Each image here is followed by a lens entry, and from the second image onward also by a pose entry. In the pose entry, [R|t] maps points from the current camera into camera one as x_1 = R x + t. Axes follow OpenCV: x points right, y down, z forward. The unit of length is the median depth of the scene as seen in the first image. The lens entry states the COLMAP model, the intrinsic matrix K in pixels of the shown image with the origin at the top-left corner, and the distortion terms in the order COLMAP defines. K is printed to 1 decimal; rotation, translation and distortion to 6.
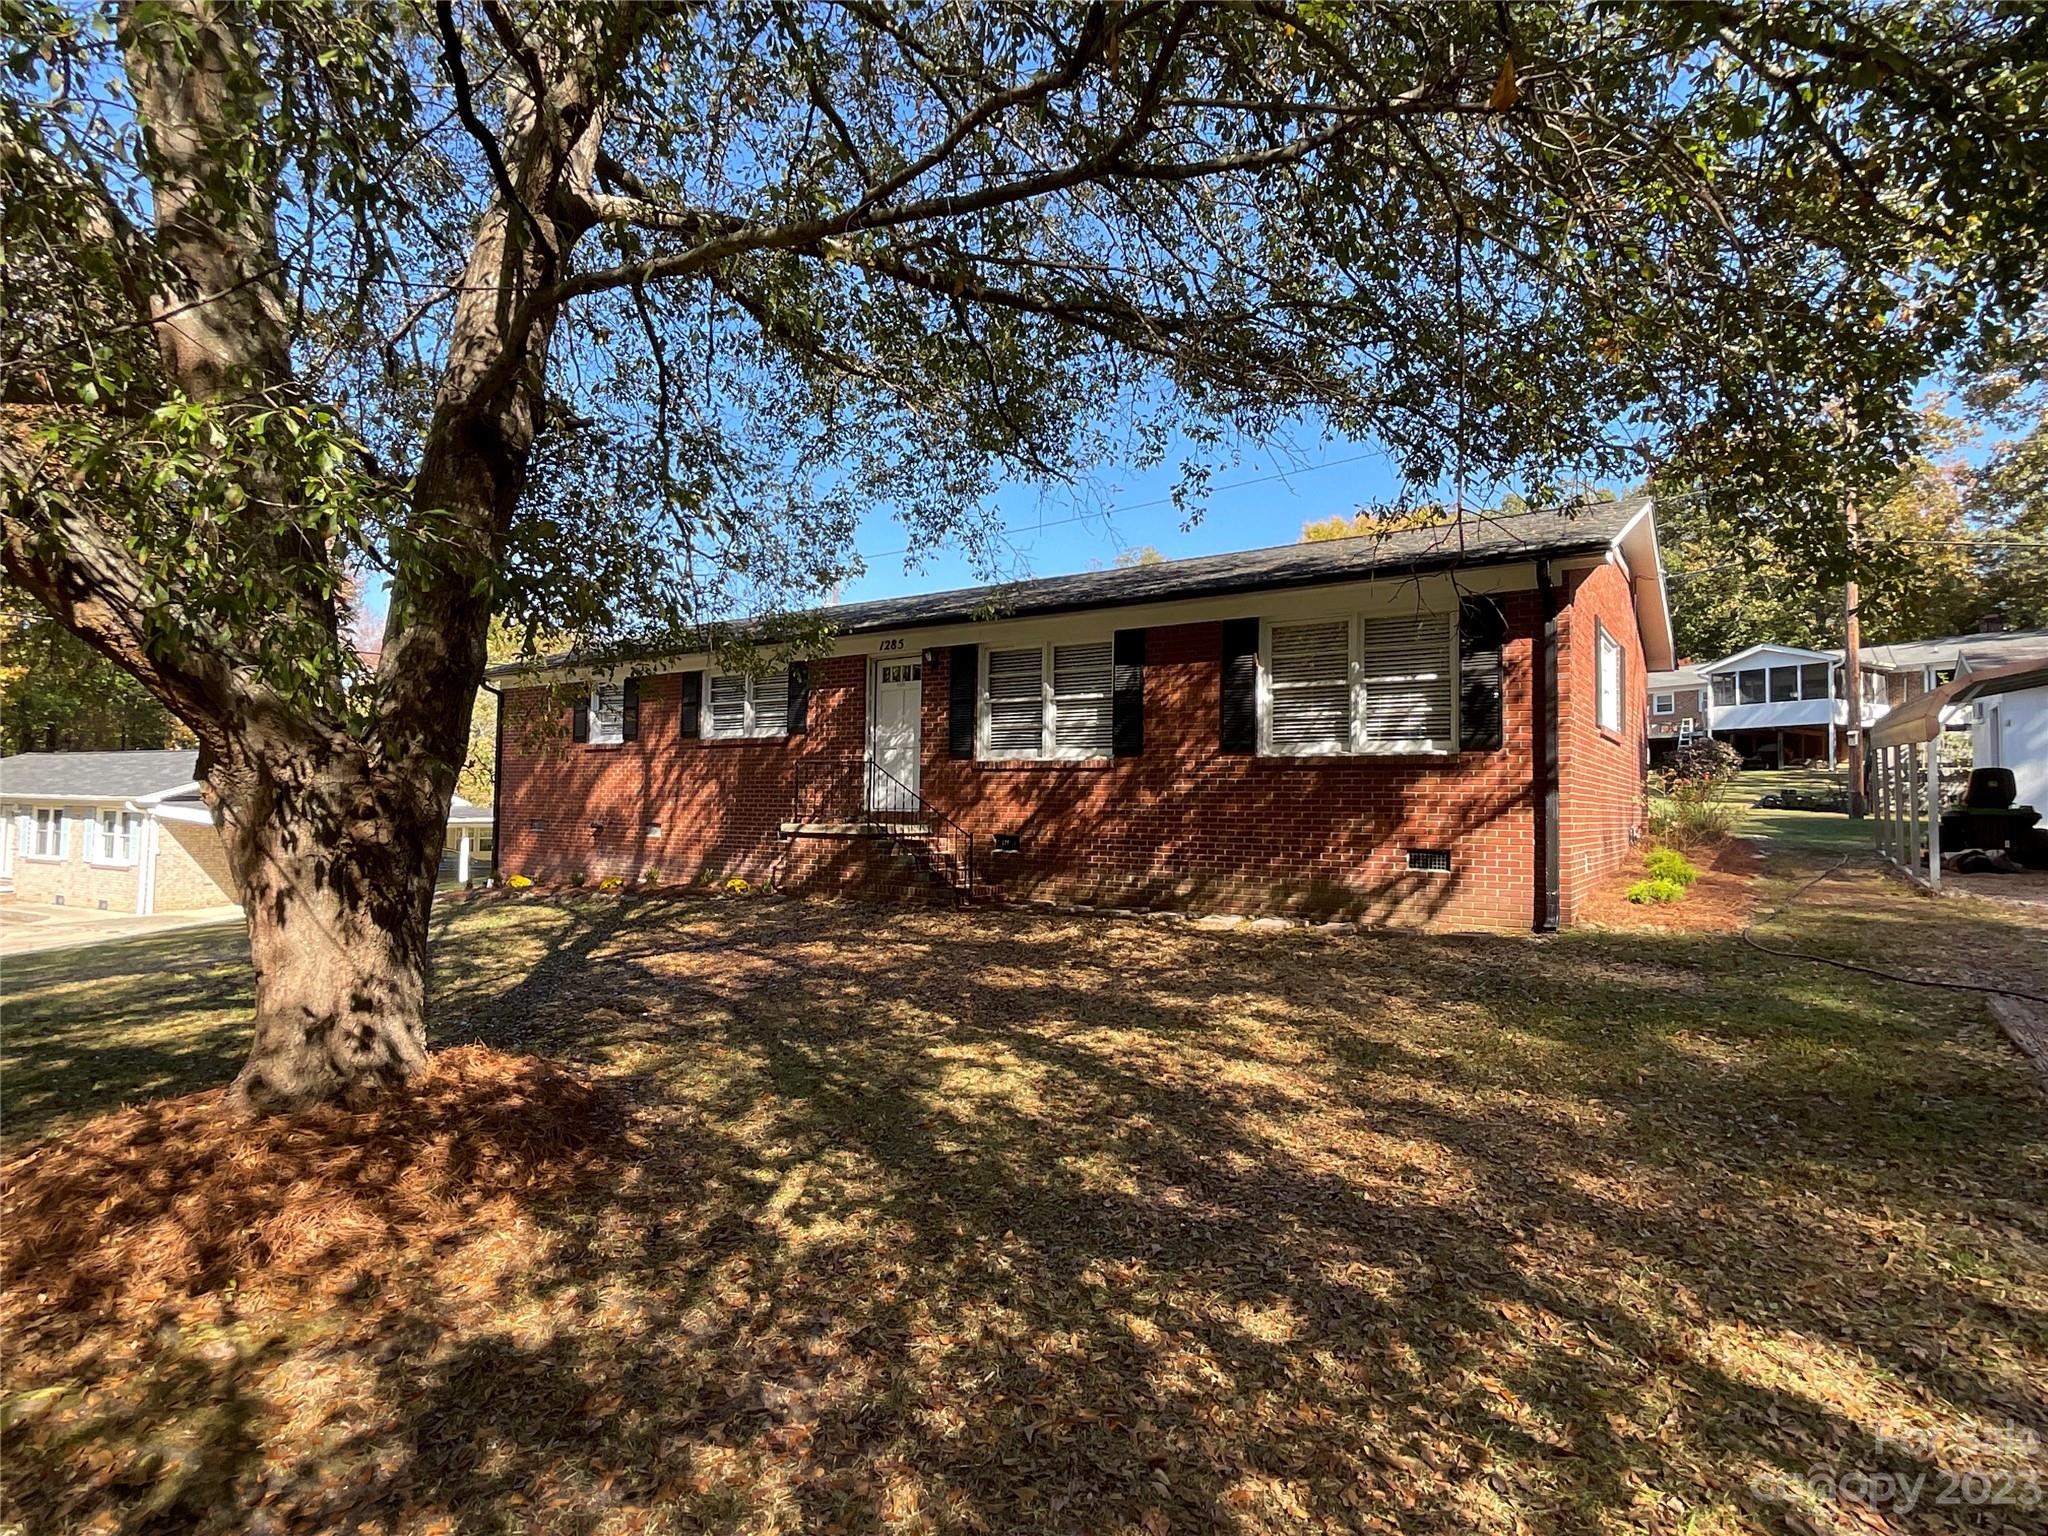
lens RADIAL K [[1016.3, 0, 1024.2], [0, 1016.3, 767.9], [0, 0, 1]] dist [-0.001226, -0.000202]
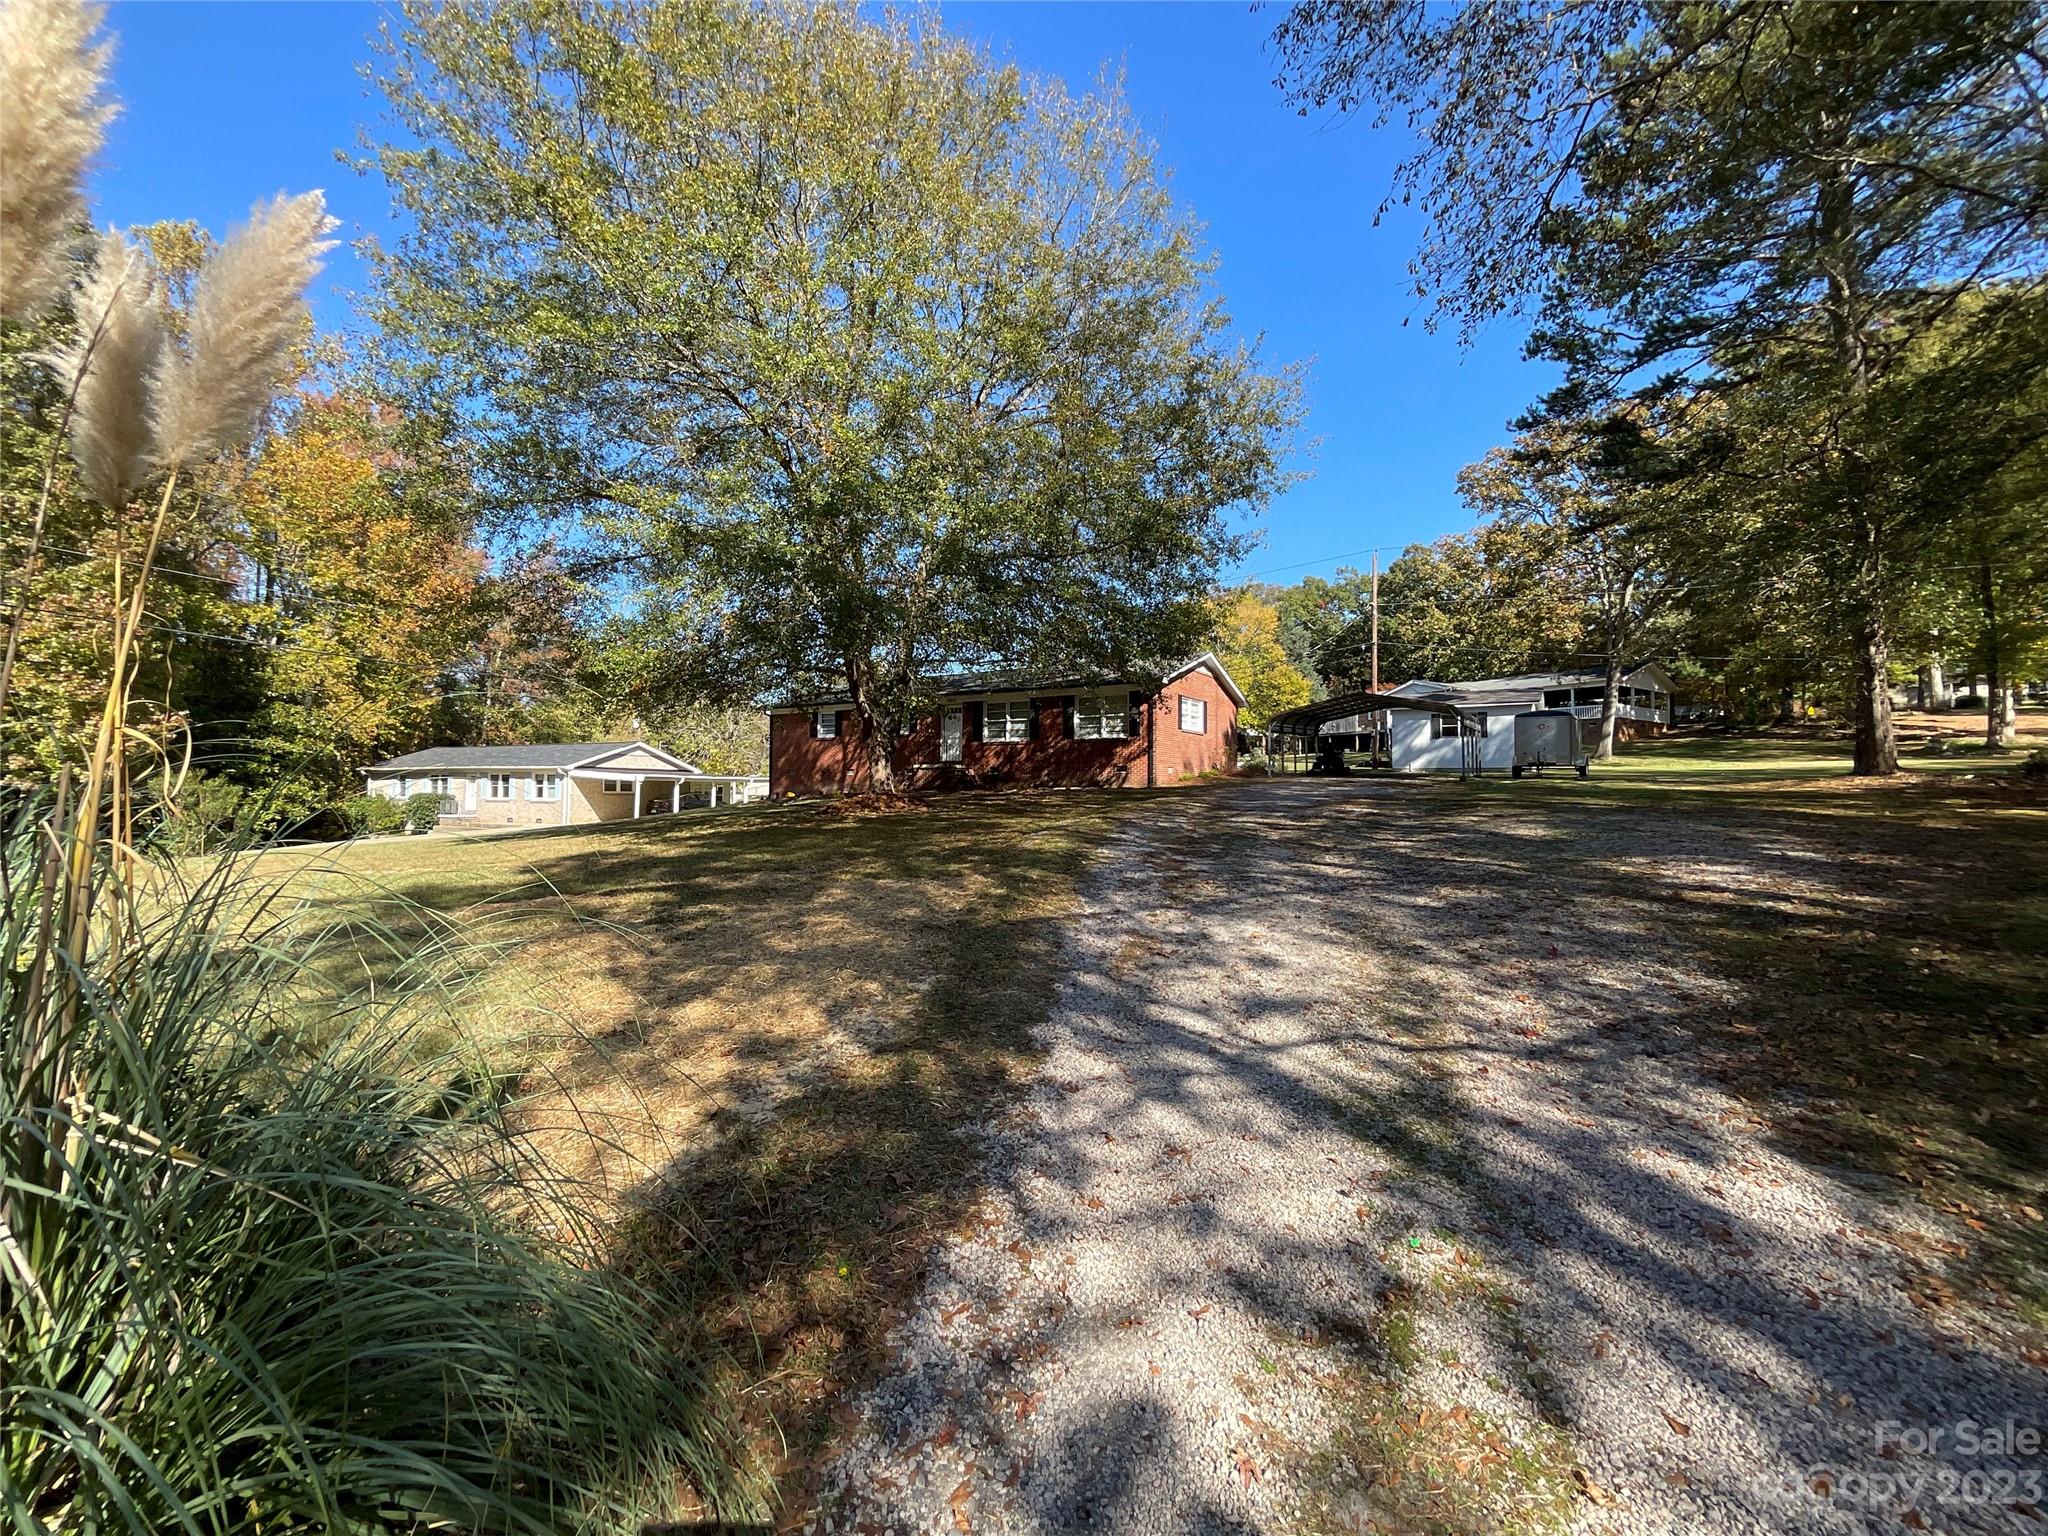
lens RADIAL K [[831.9, 0, 1023.7], [0, 831.9, 773.8], [0, 0, 1]] dist [-0.002284, 0.002205]
pose [[0.999944, -0.008849, 0.005781, 0.057436], [0.008719, 0.999714, 0.022278, 0.029810], [-0.005977, -0.022227, 0.999735, -1.363705]]
